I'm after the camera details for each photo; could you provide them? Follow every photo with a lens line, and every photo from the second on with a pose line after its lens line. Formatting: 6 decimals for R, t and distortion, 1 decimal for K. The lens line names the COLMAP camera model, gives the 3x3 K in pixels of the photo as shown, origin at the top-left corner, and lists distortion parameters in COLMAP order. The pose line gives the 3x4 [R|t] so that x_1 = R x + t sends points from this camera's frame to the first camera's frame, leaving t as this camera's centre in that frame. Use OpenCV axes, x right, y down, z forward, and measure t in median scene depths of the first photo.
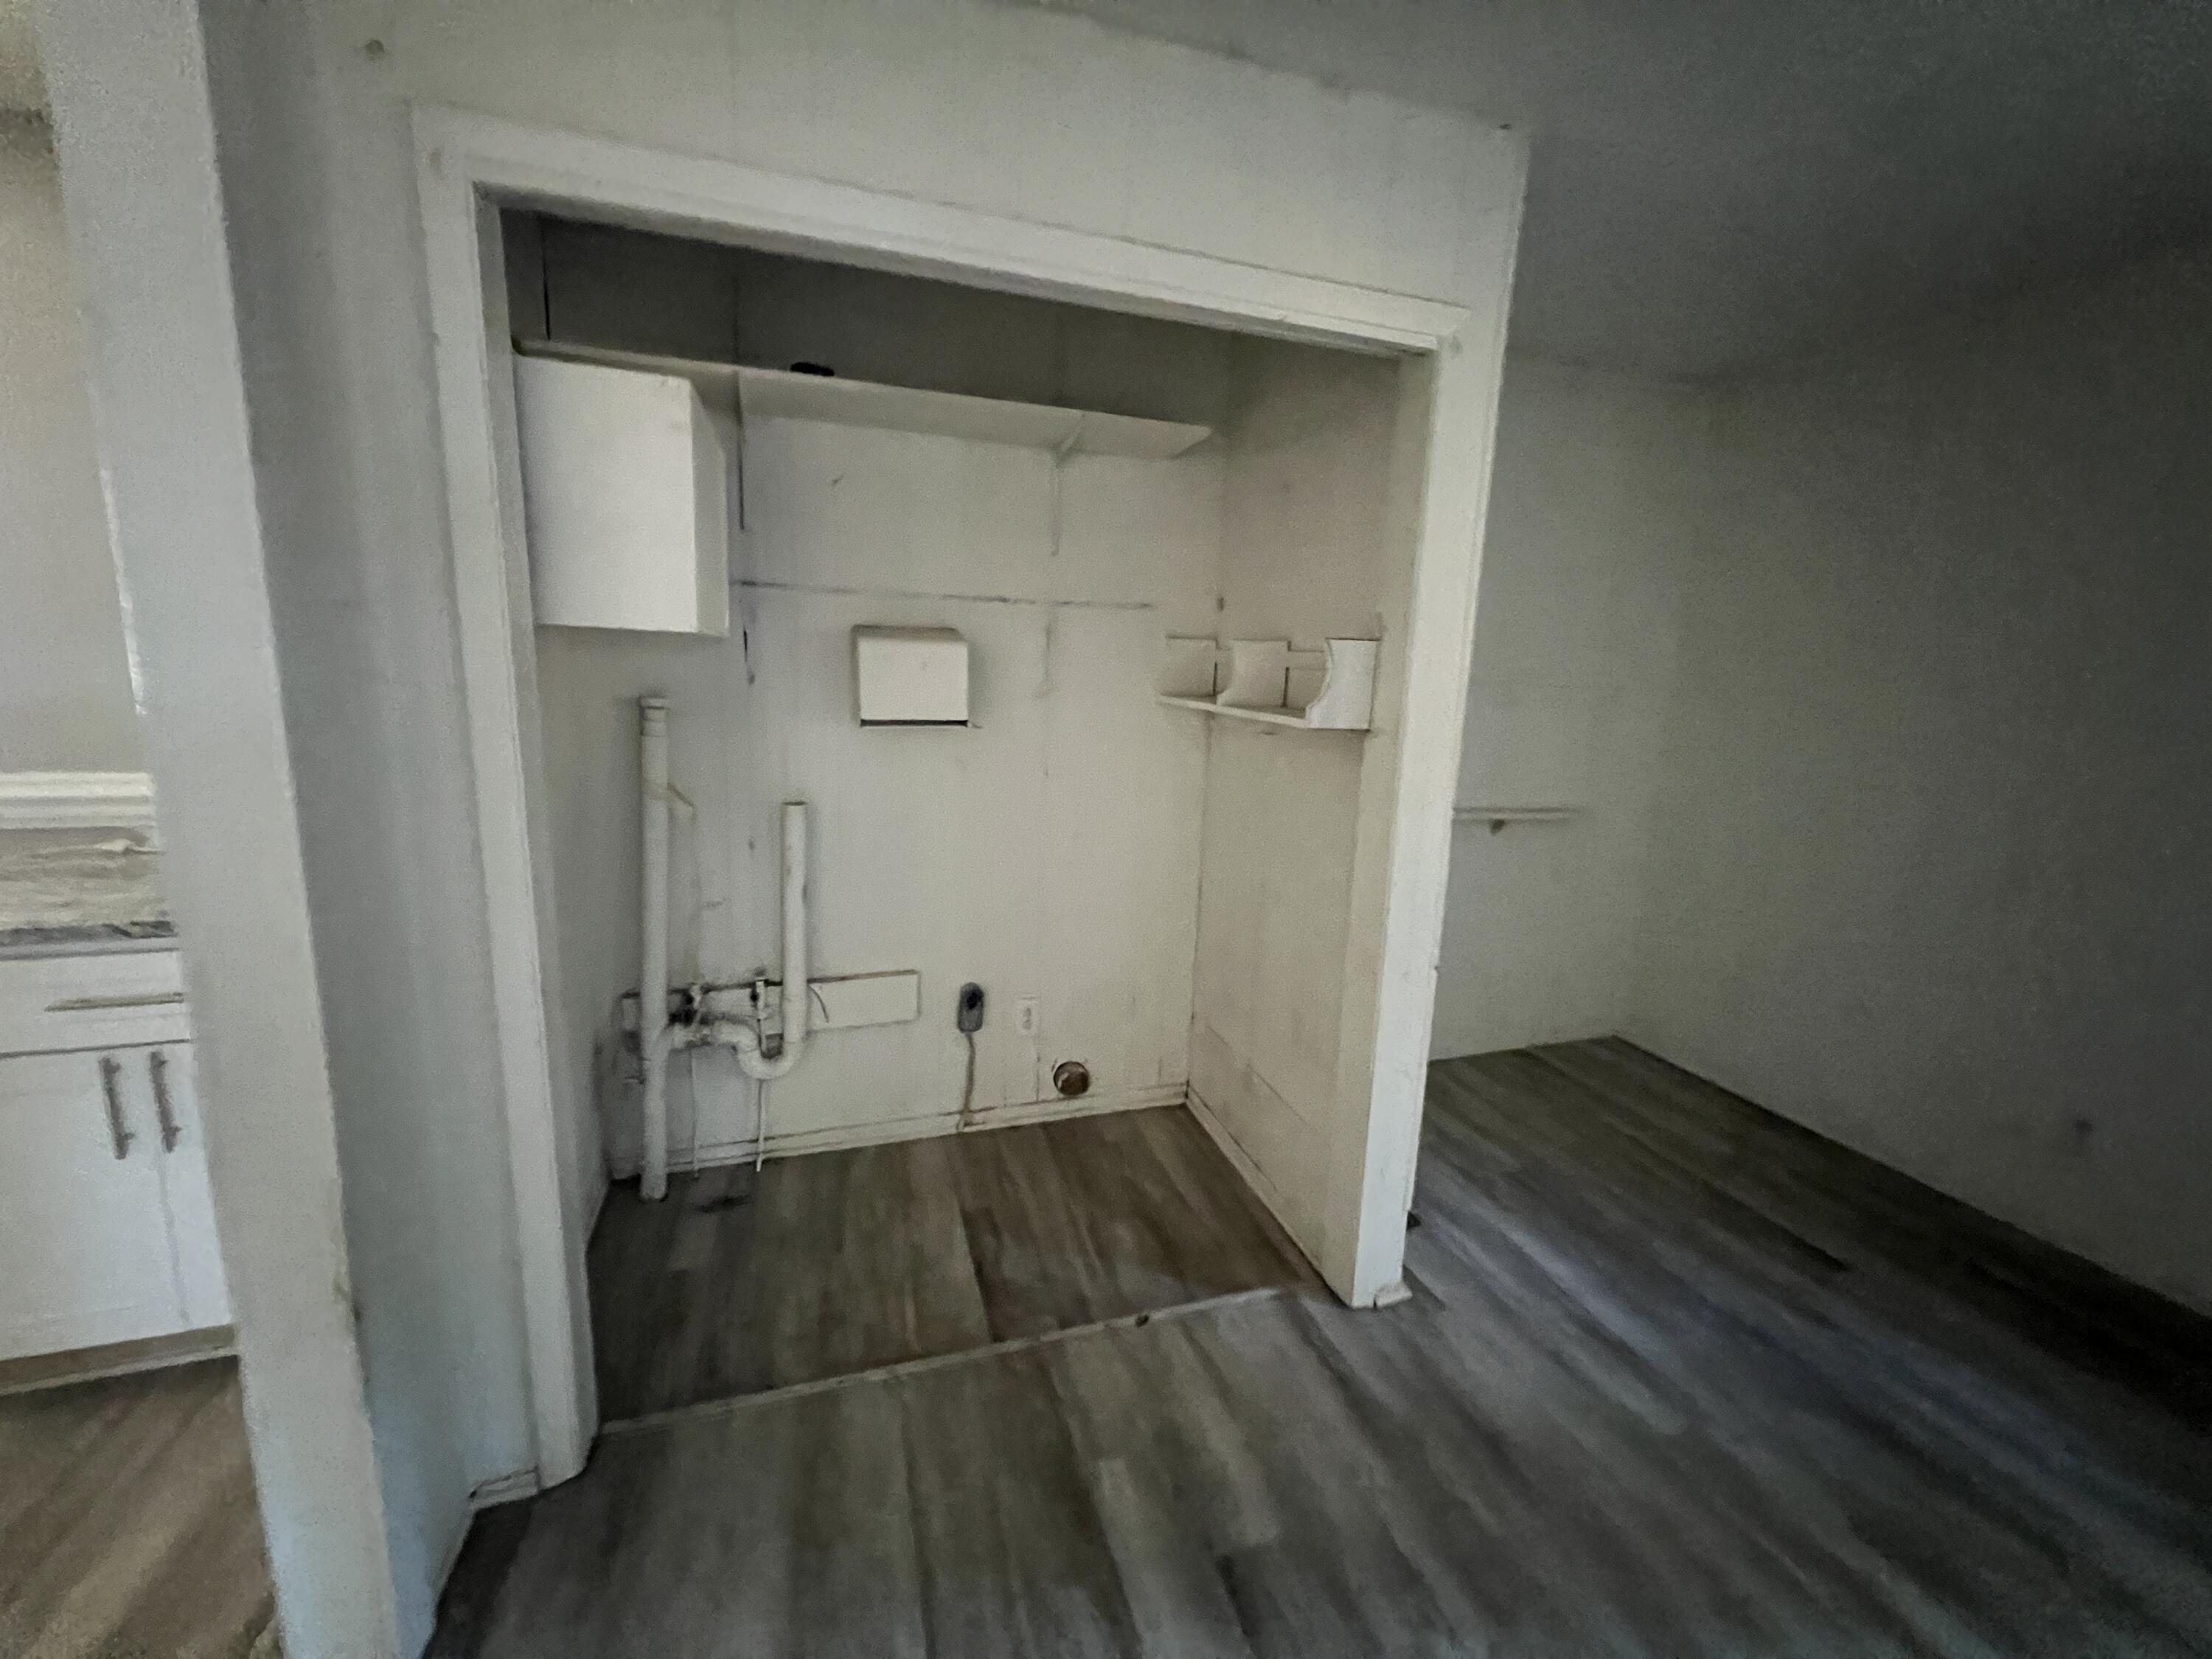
lens RADIAL K [[883.3, 0, 1106.0], [0, 883.3, 829.5], [0, 0, 1]] dist [-0.001533, -0.000127]
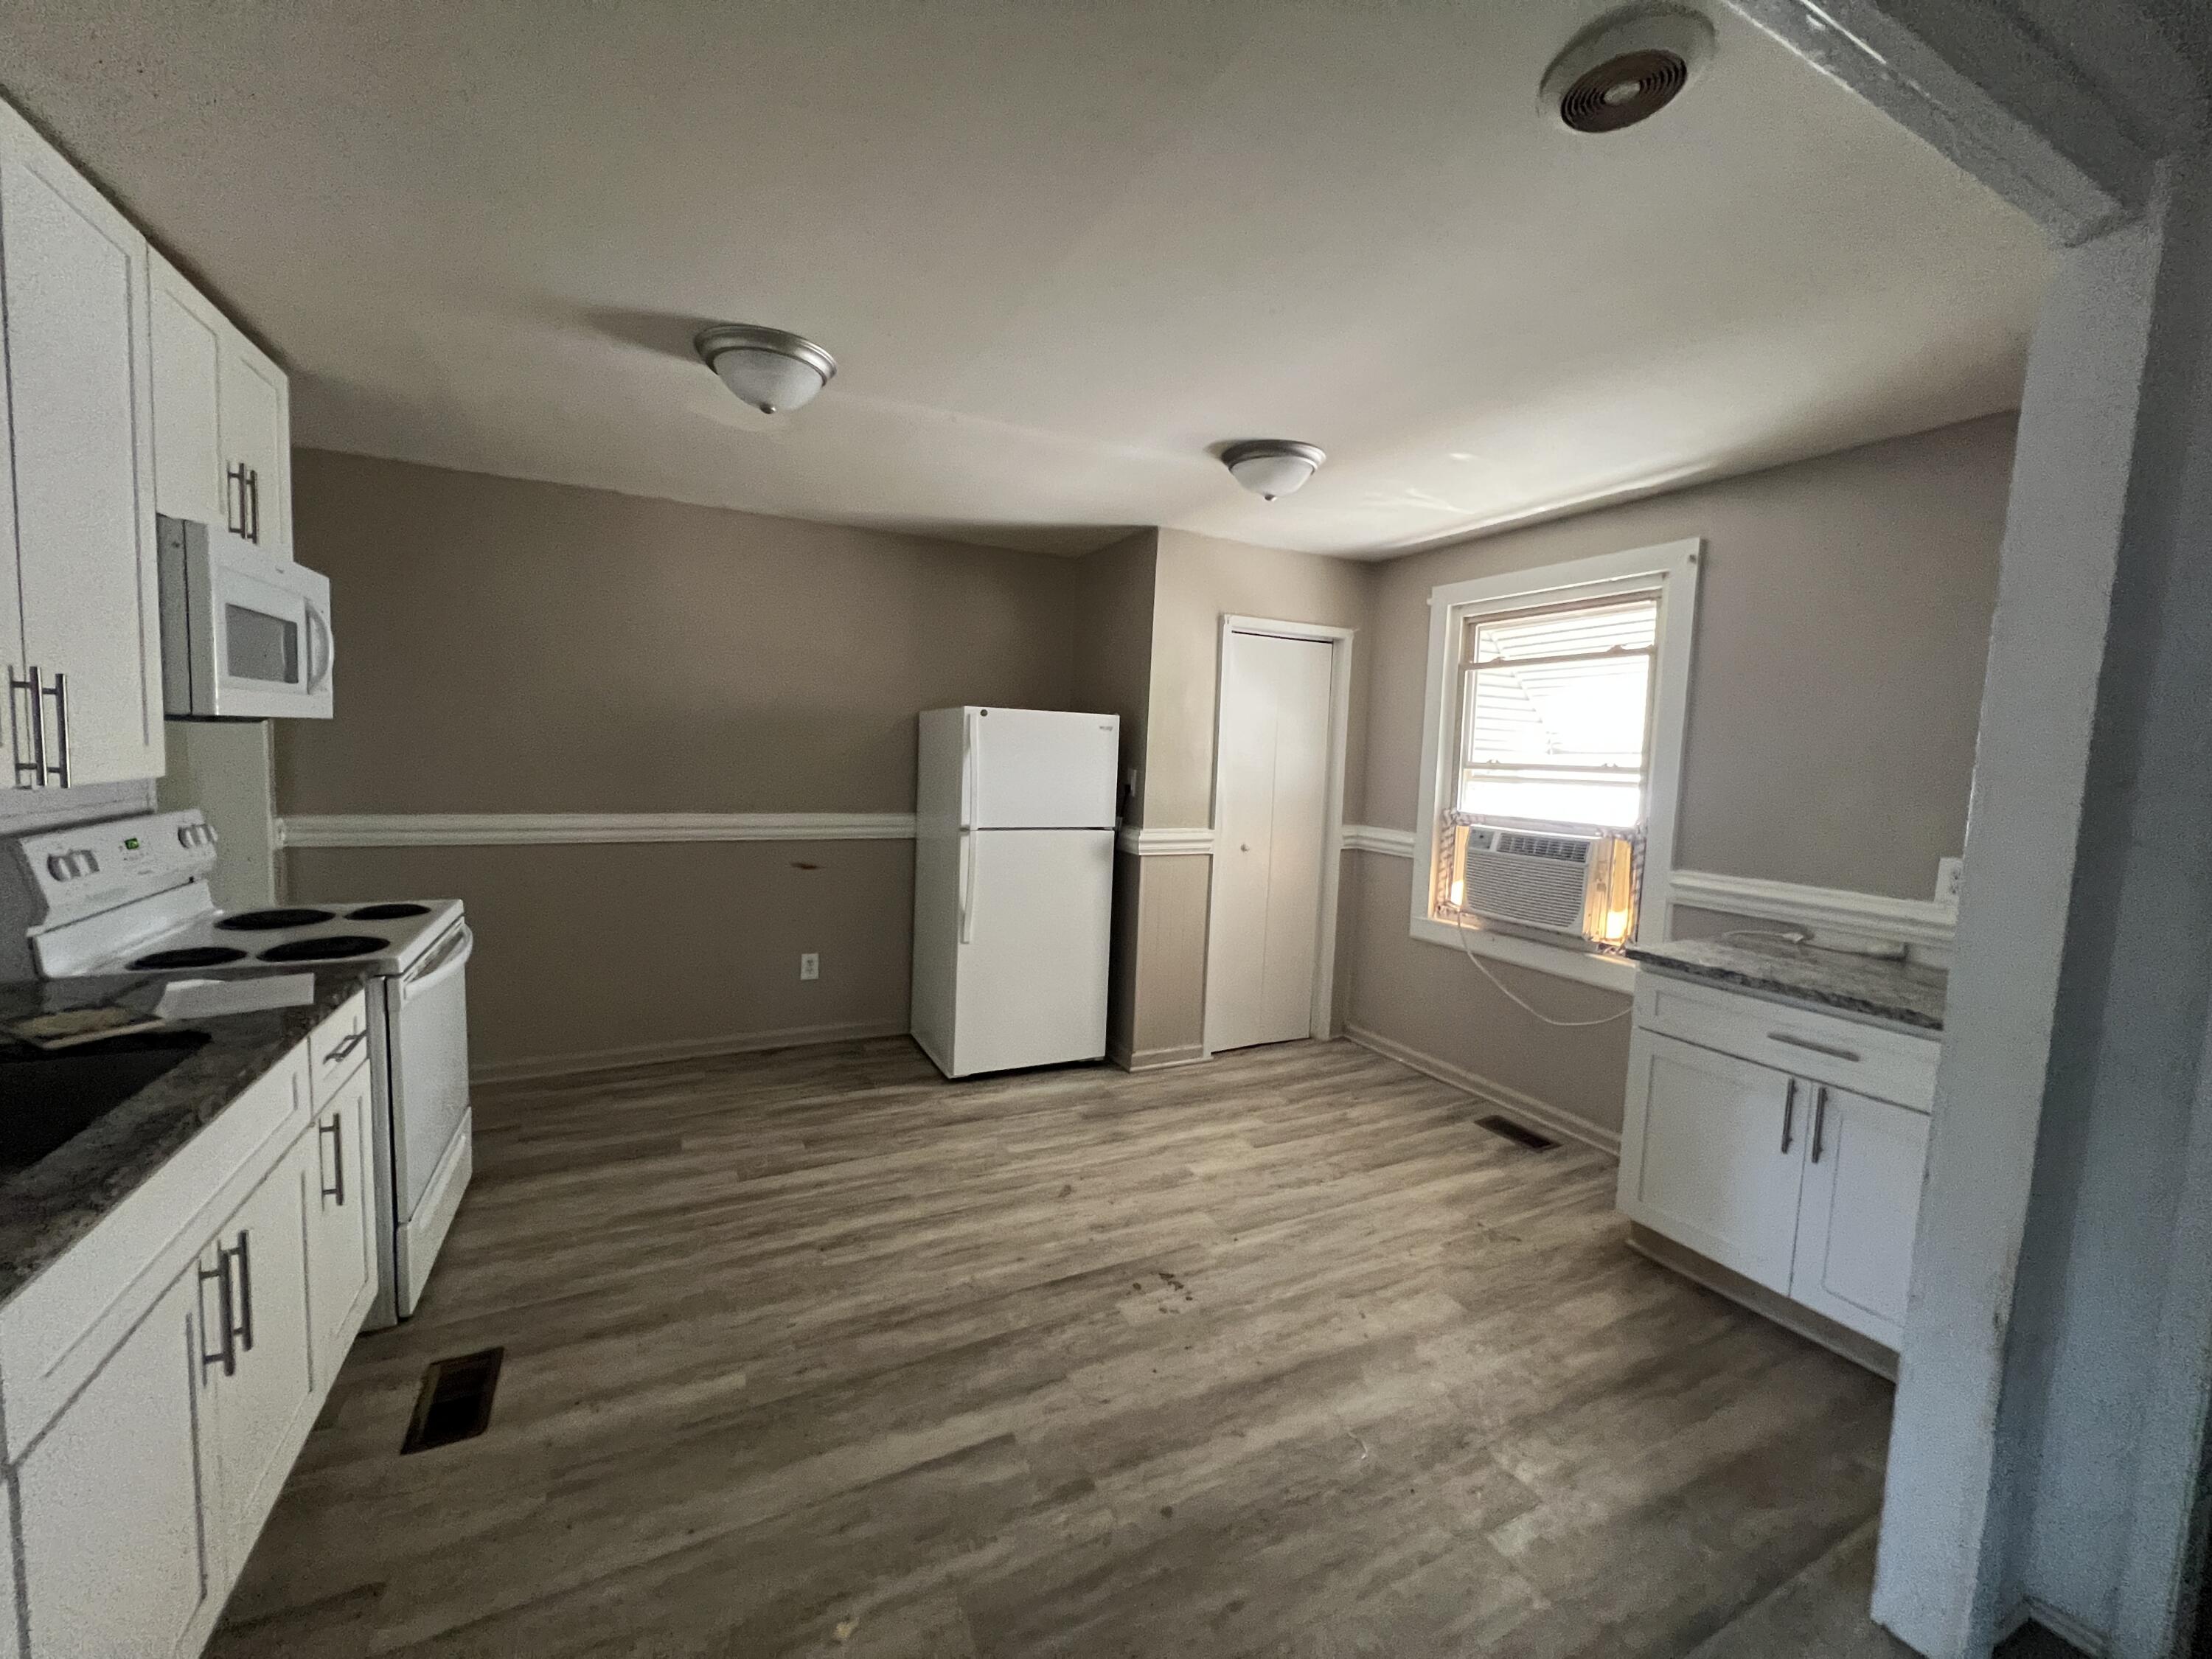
lens RADIAL K [[883.3, 0, 1106.0], [0, 883.3, 829.5], [0, 0, 1]] dist [-0.001533, -0.000127]
pose [[0.151327, 0.061278, -0.986583, 0.095236], [-0.205758, 0.978167, 0.029195, 0.044650], [0.966832, 0.198579, 0.160631, -0.391879]]
